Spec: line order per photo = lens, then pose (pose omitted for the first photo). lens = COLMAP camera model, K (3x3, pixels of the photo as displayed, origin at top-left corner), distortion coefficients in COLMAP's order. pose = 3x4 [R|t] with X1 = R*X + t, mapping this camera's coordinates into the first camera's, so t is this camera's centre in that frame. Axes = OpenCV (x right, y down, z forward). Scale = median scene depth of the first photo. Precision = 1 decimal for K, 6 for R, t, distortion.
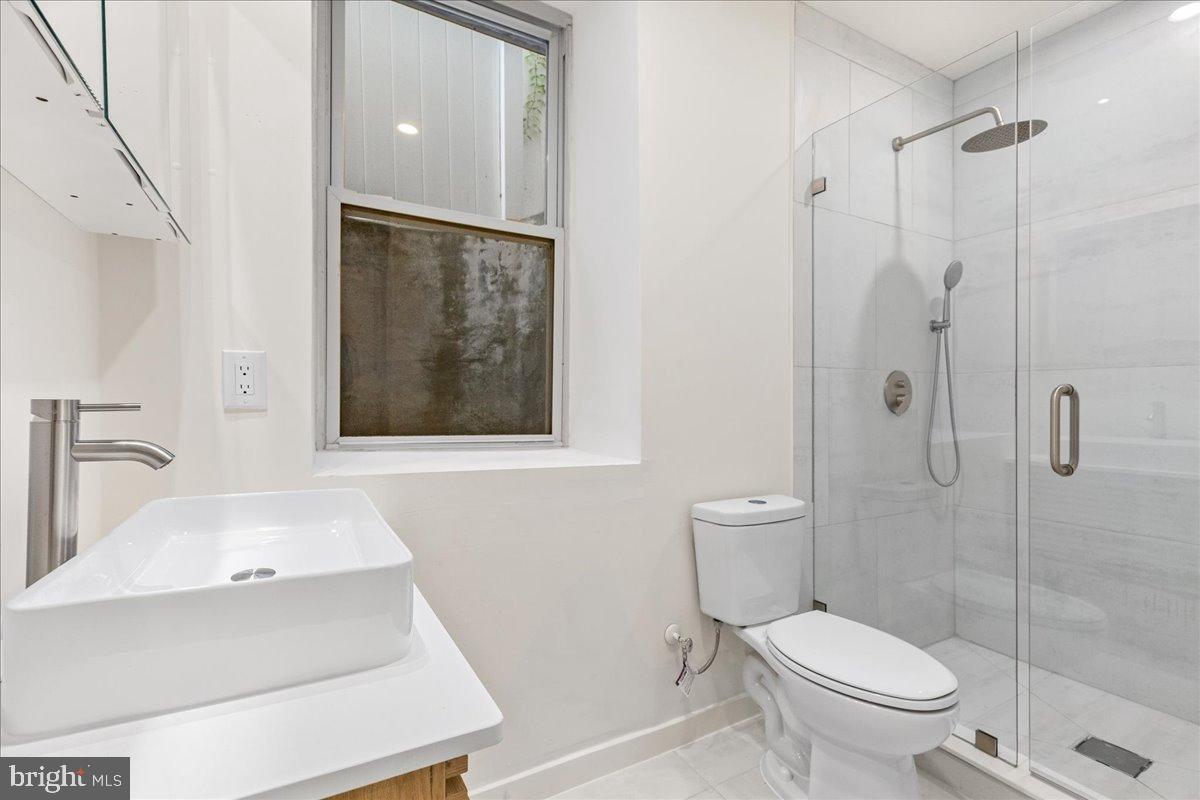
lens RADIAL K [[542.3, 0, 599.1], [0, 542.3, 400.6], [0, 0, 1]] dist [0.011125, 0.000559]
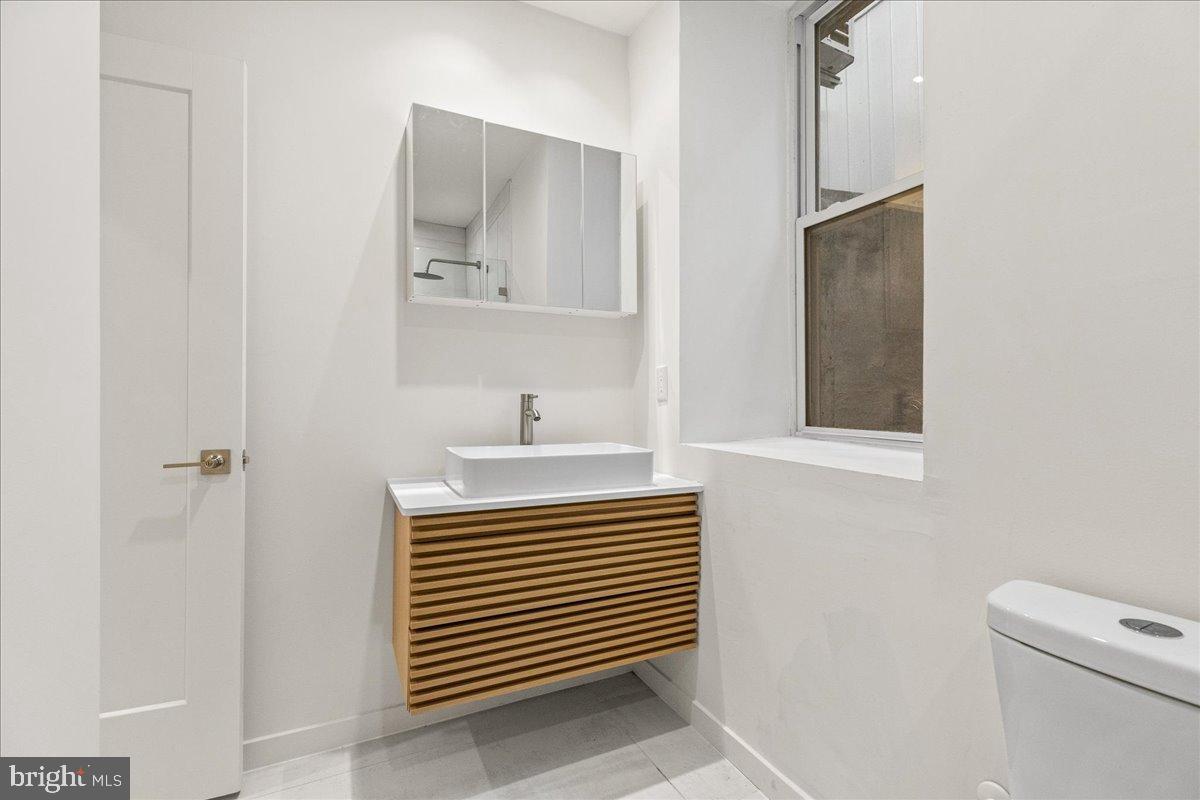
lens RADIAL K [[542.3, 0, 599.3], [0, 542.3, 399.4], [0, 0, 1]] dist [0.011125, 0.000559]
pose [[-0.075373, -0.016148, -0.997025, 0.722960], [-0.001776, 0.999869, -0.016060, 0.028486], [0.997154, 0.000560, -0.075392, 0.642691]]
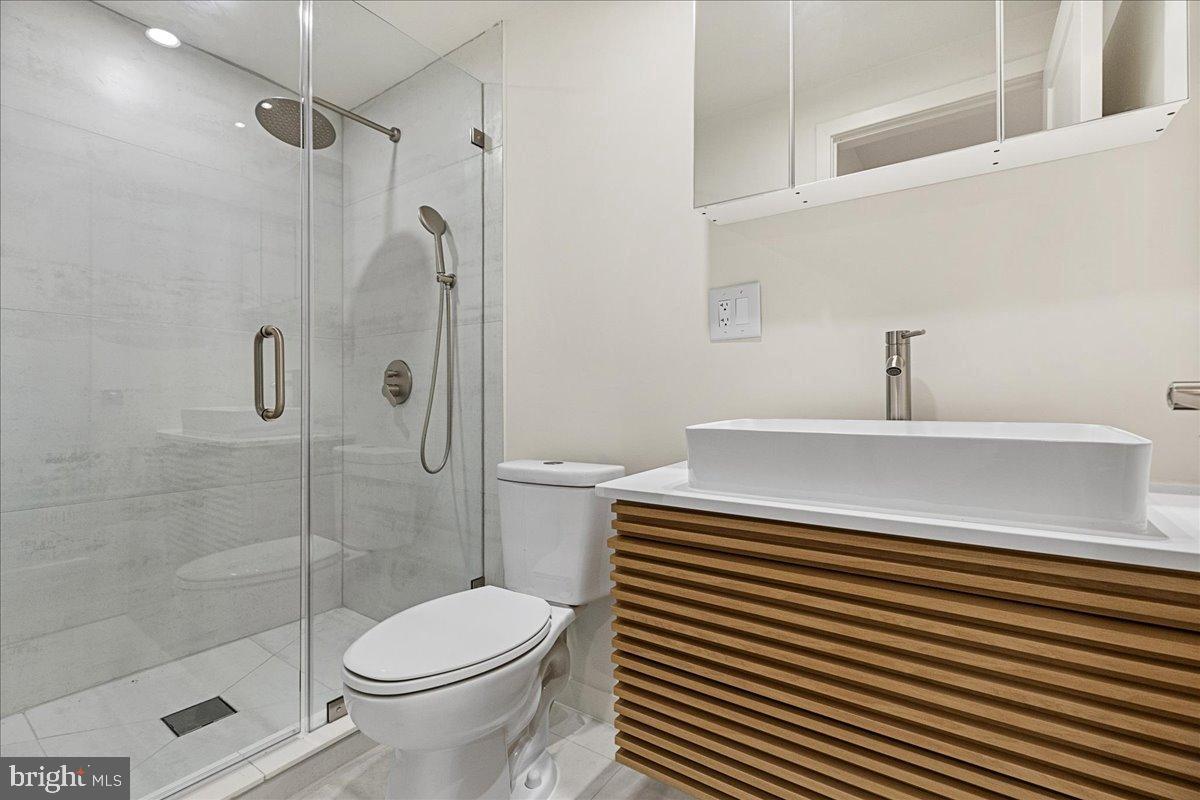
lens RADIAL K [[542.3, 0, 603.8], [0, 542.3, 397.4], [0, 0, 1]] dist [0.011125, 0.000559]
pose [[-0.906152, 0.000996, -0.422951, 0.193773], [0.004677, 0.999960, -0.007666, 0.082230], [0.422926, -0.008925, -0.906120, 0.844814]]
